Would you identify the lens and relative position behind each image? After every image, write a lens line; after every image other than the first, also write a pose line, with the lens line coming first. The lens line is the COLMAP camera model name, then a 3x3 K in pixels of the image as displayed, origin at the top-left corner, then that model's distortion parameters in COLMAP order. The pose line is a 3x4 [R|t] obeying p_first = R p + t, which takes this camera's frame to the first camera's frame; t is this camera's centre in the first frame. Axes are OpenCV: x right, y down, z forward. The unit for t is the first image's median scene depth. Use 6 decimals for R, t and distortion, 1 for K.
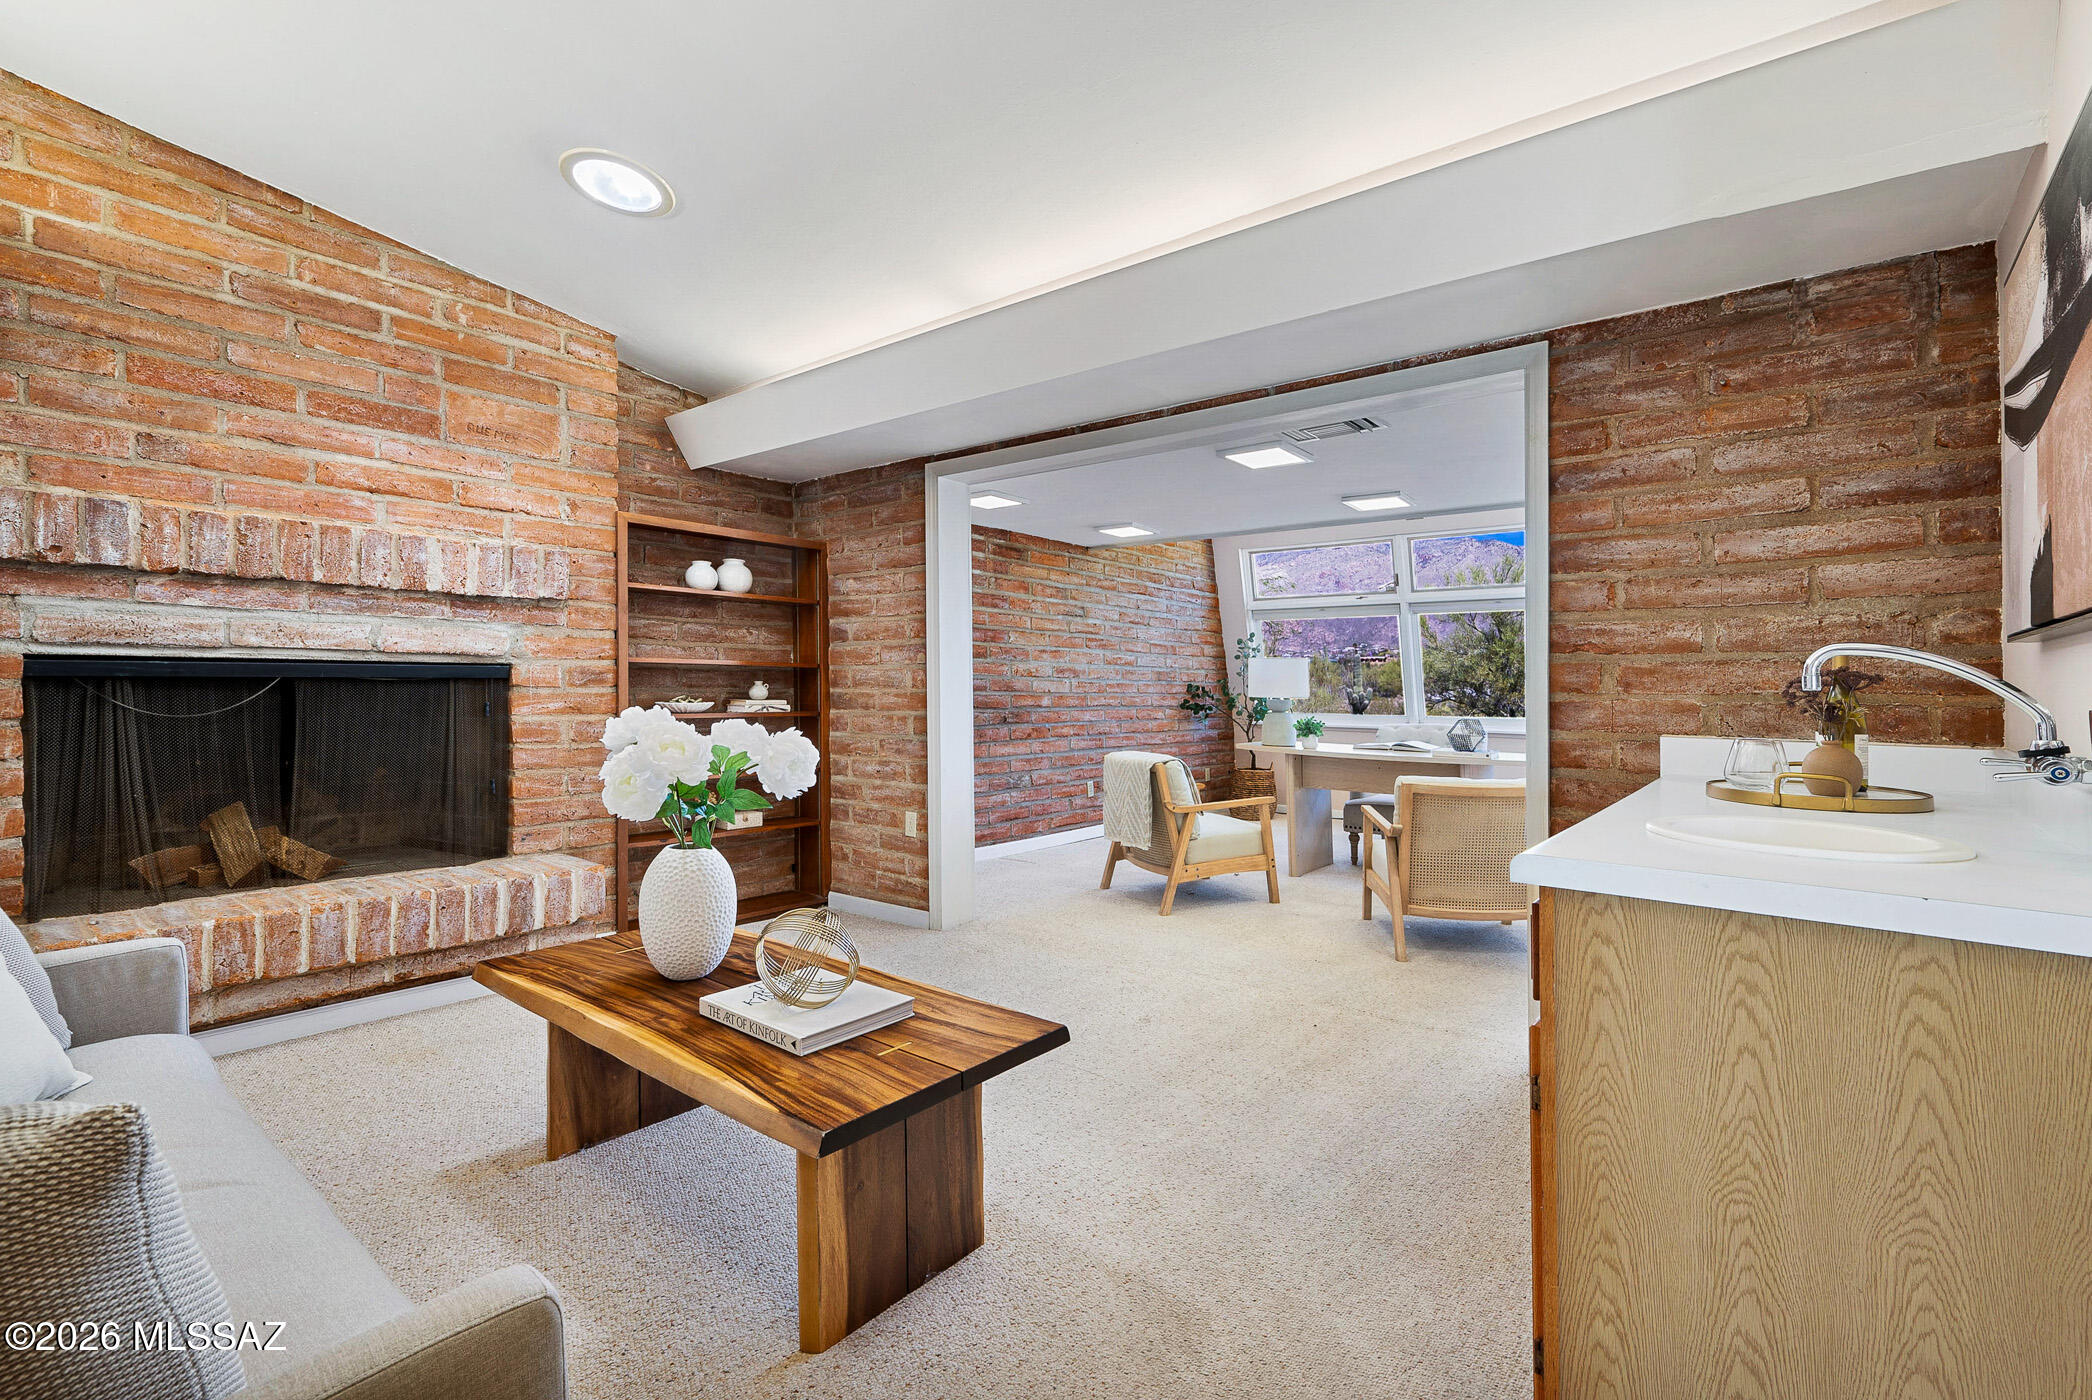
lens RADIAL K [[953.9, 0, 1047.4], [0, 953.9, 689.9], [0, 0, 1]] dist [0.001846, 0.000323]
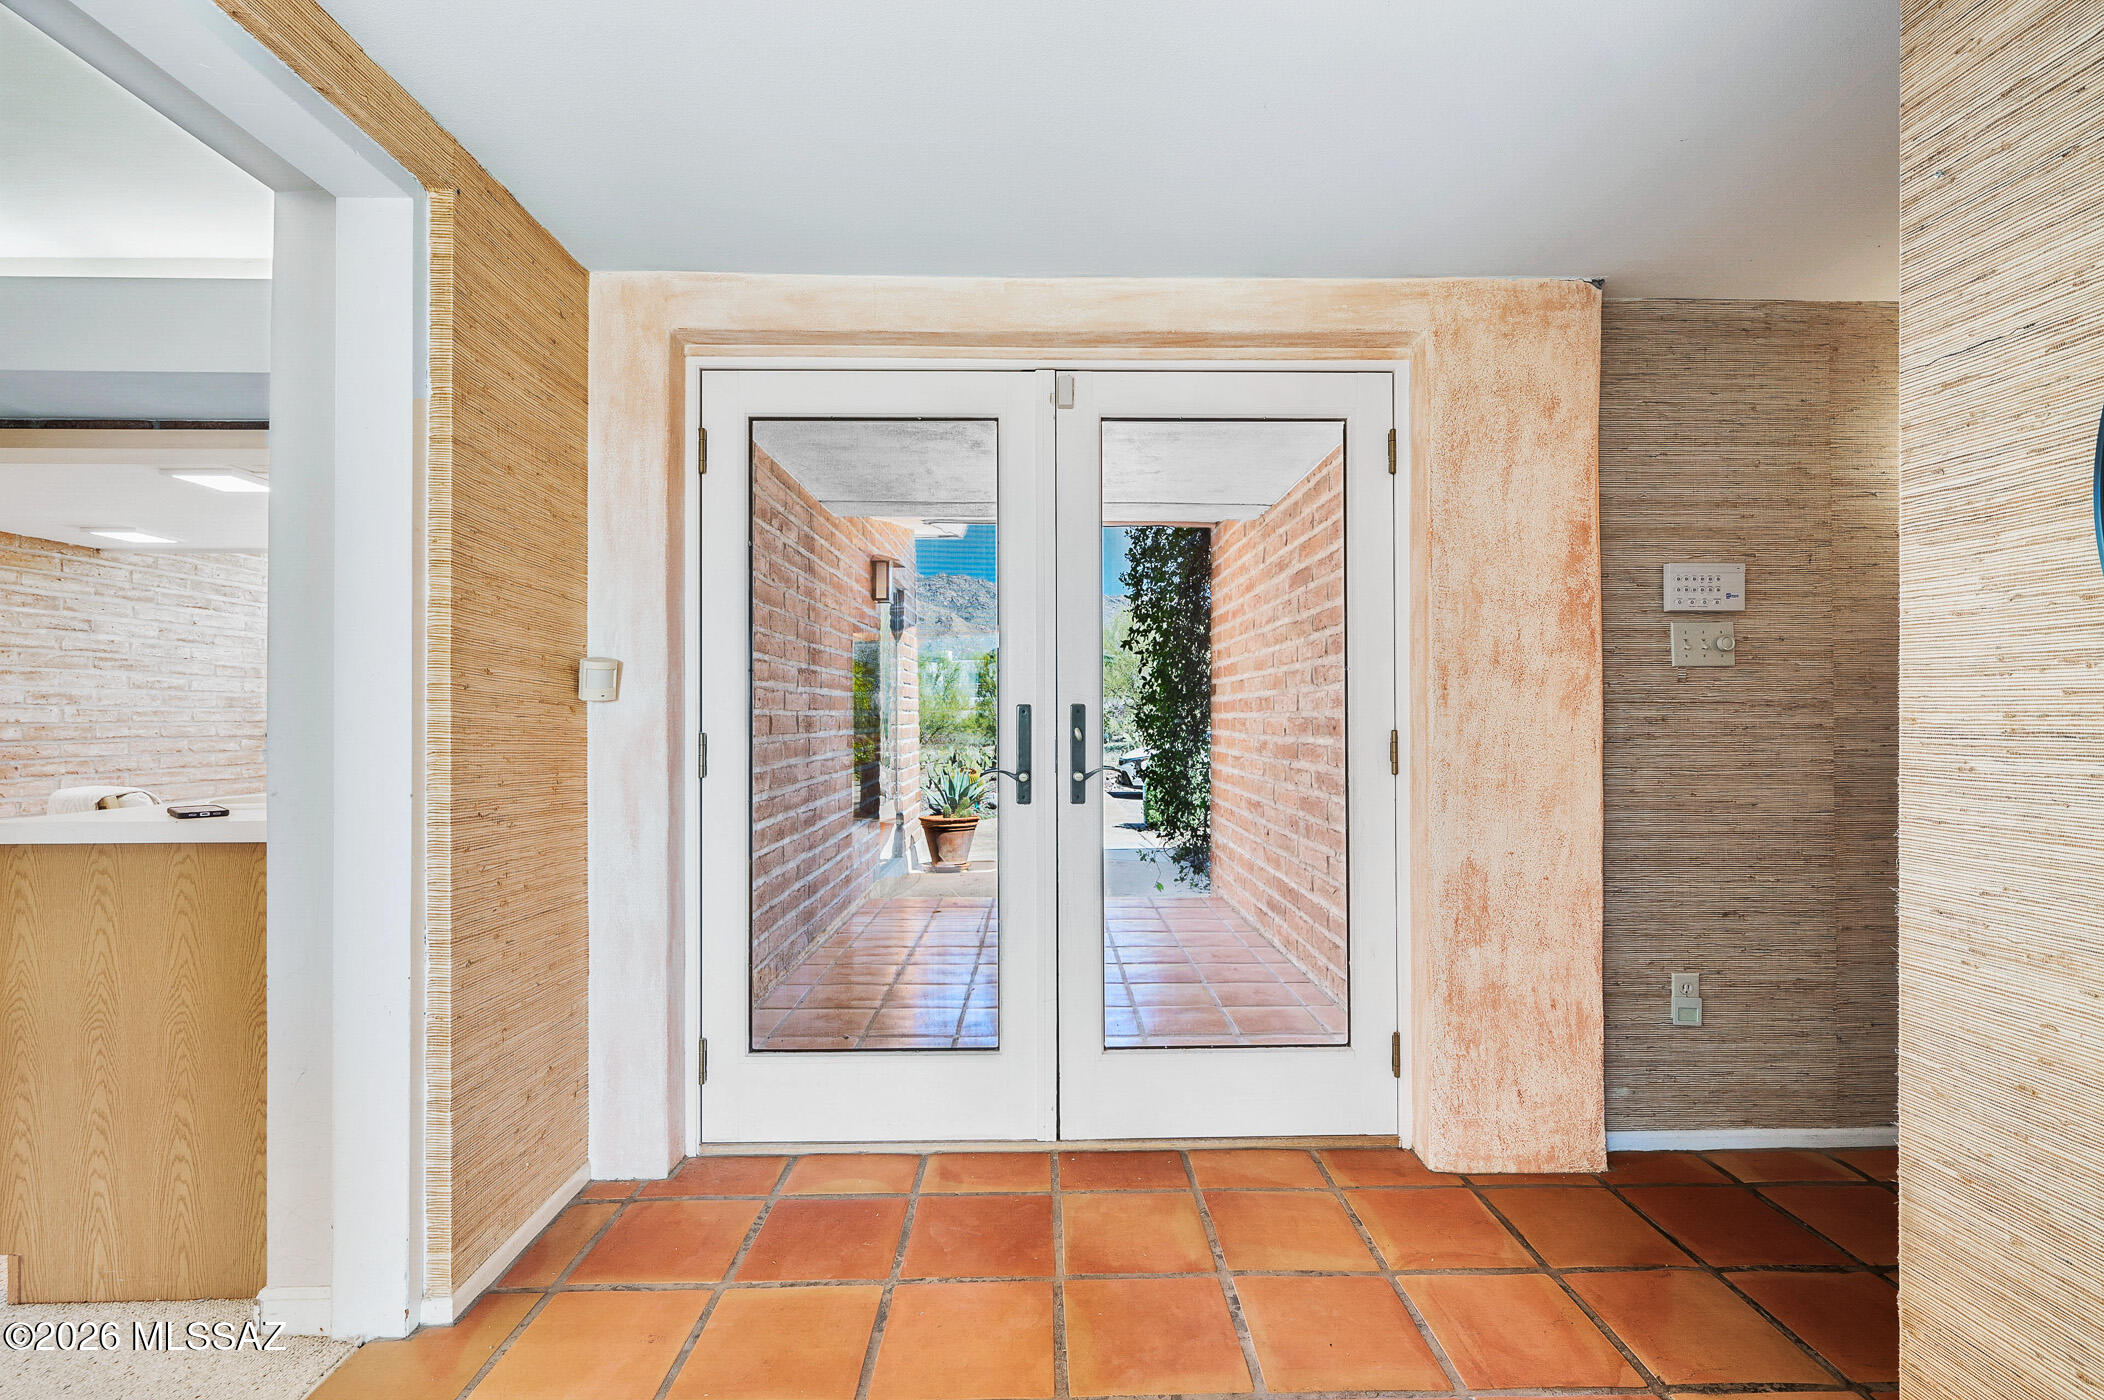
lens RADIAL K [[962.5, 0, 1055.3], [0, 962.5, 698.3], [0, 0, 1]] dist [0.001840, 0.000323]
pose [[0.763960, -0.003547, 0.645253, 0.271364], [0.015207, 0.999806, -0.012510, 0.010435], [-0.645084, 0.019369, 0.763866, -0.374184]]
